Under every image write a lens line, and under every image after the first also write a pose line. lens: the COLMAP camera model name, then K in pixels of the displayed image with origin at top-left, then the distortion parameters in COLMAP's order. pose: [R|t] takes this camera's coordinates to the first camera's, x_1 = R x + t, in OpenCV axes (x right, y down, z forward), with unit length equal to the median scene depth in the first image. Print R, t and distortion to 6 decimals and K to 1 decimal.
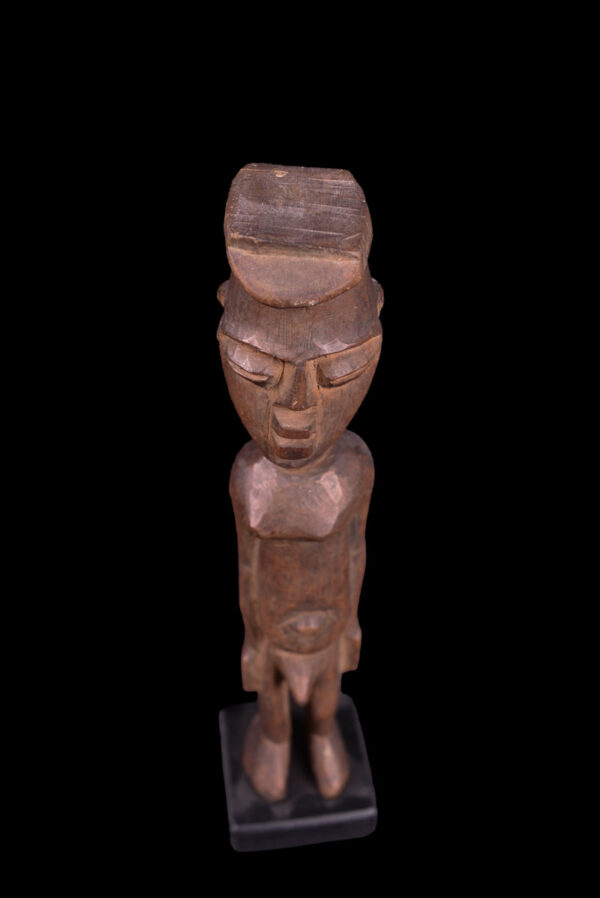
lens RADIAL K [[922.9, 0, 300.0], [0, 922.9, 449.0], [0, 0, 1]] dist [-0.107232, 0.000793]
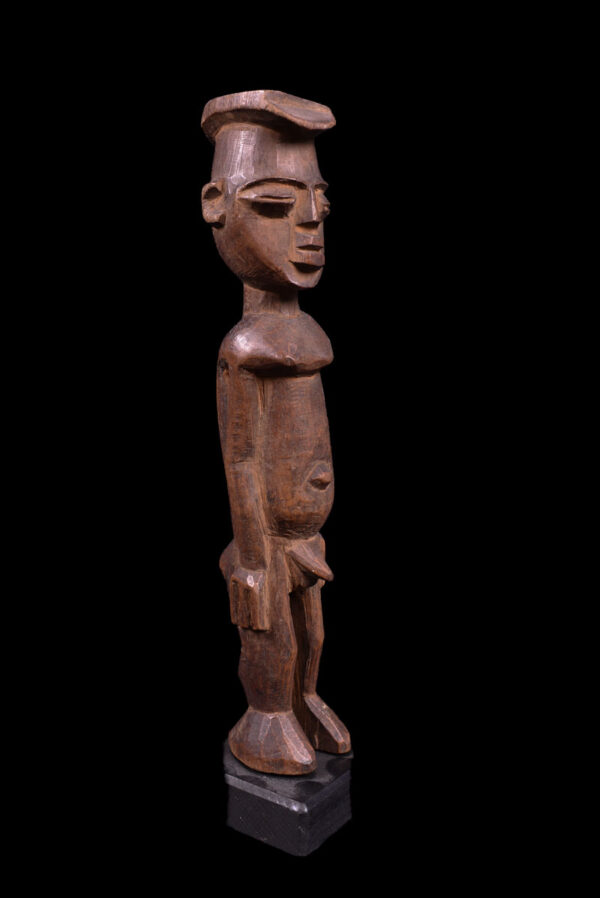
lens RADIAL K [[922.9, 0, 300.0], [0, 922.9, 449.0], [0, 0, 1]] dist [-0.107232, 0.000793]
pose [[0.725167, -0.140535, 0.674079, -0.812390], [0.490629, 0.792330, -0.362625, 0.588781], [-0.483132, 0.593686, 0.643522, 0.257462]]
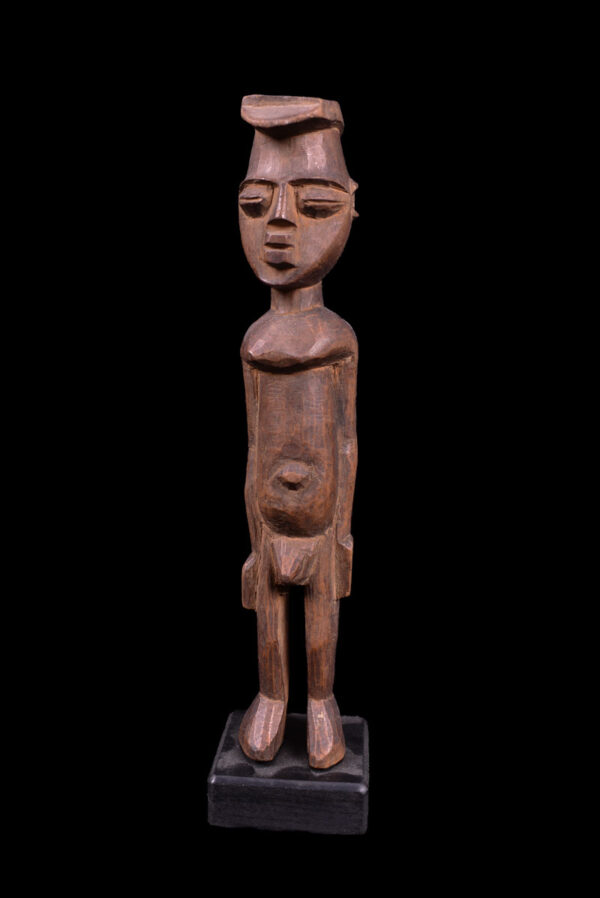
lens RADIAL K [[922.9, 0, 300.0], [0, 922.9, 449.0], [0, 0, 1]] dist [-0.107232, 0.000793]
pose [[0.975764, 0.025706, -0.217311, 0.274386], [-0.141299, 0.832308, -0.536001, 0.801813], [0.167092, 0.553716, 0.815769, 0.050647]]
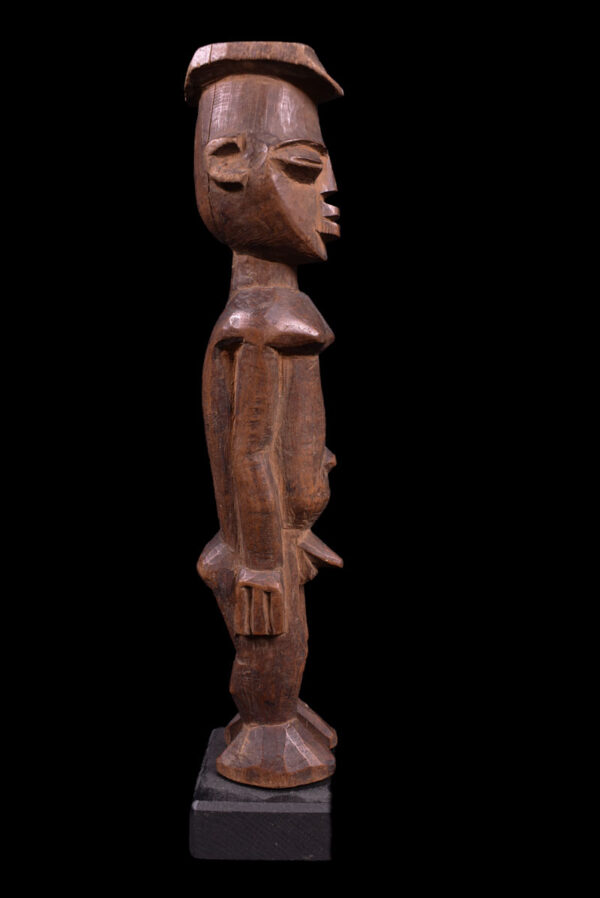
lens RADIAL K [[922.9, 0, 300.0], [0, 922.9, 449.0], [0, 0, 1]] dist [-0.107232, 0.000793]
pose [[0.179921, -0.175100, 0.967971, -1.096440], [0.674452, 0.738273, 0.008186, 0.155058], [-0.716060, 0.651377, 0.250928, 0.764161]]
